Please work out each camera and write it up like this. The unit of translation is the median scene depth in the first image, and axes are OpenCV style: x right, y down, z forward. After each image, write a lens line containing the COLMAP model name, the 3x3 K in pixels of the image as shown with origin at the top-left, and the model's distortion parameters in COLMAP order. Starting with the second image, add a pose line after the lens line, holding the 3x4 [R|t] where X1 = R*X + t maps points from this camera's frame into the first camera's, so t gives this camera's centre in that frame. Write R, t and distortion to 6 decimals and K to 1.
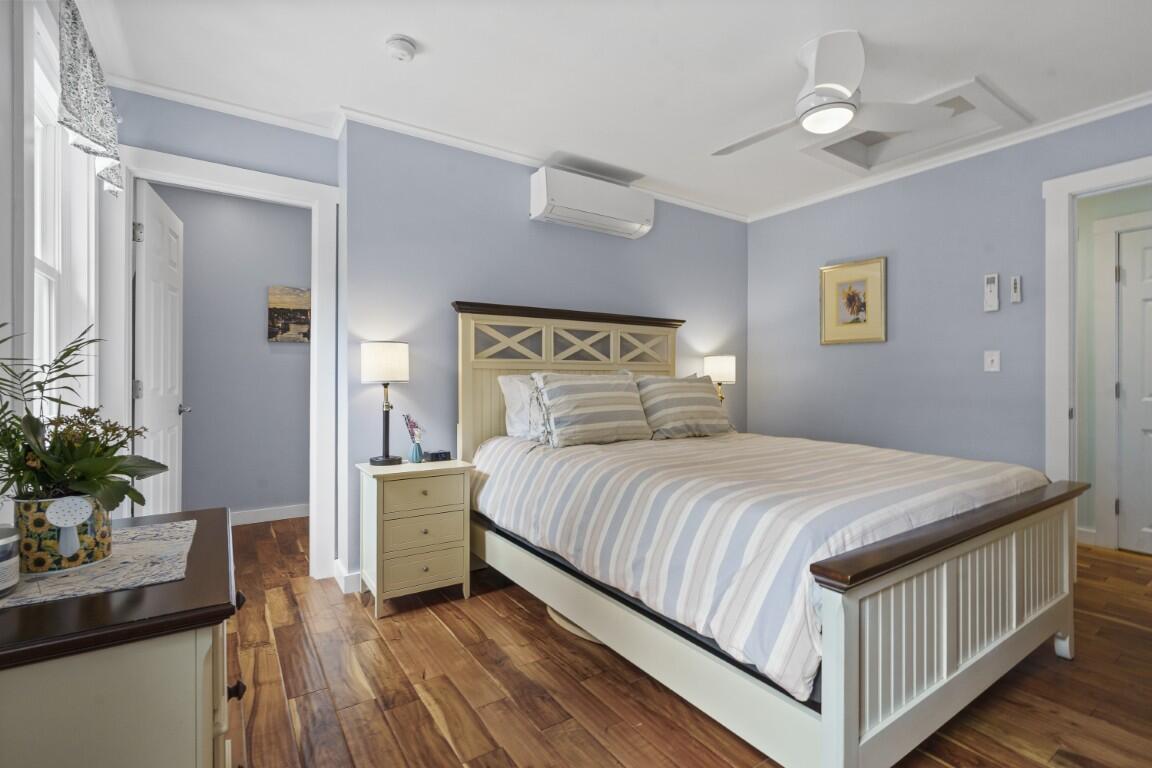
lens RADIAL K [[523.5, 0, 576.6], [0, 523.5, 380.0], [0, 0, 1]] dist [-0.003379, 0.000948]
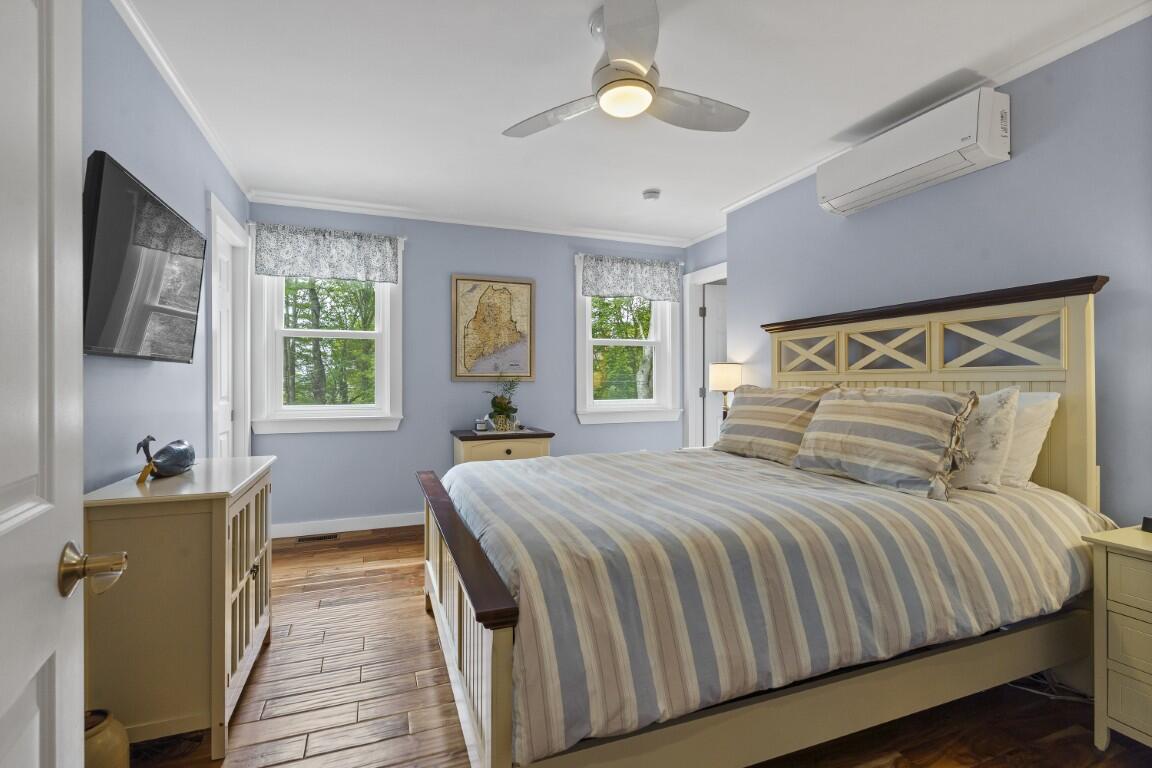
lens RADIAL K [[523.5, 0, 575.9], [0, 523.5, 380.6], [0, 0, 1]] dist [-0.003379, 0.000948]
pose [[-0.224020, -0.003331, -0.974579, 0.801085], [-0.009687, 0.999952, -0.001191, -0.013406], [0.974536, 0.009174, -0.224042, 0.663624]]
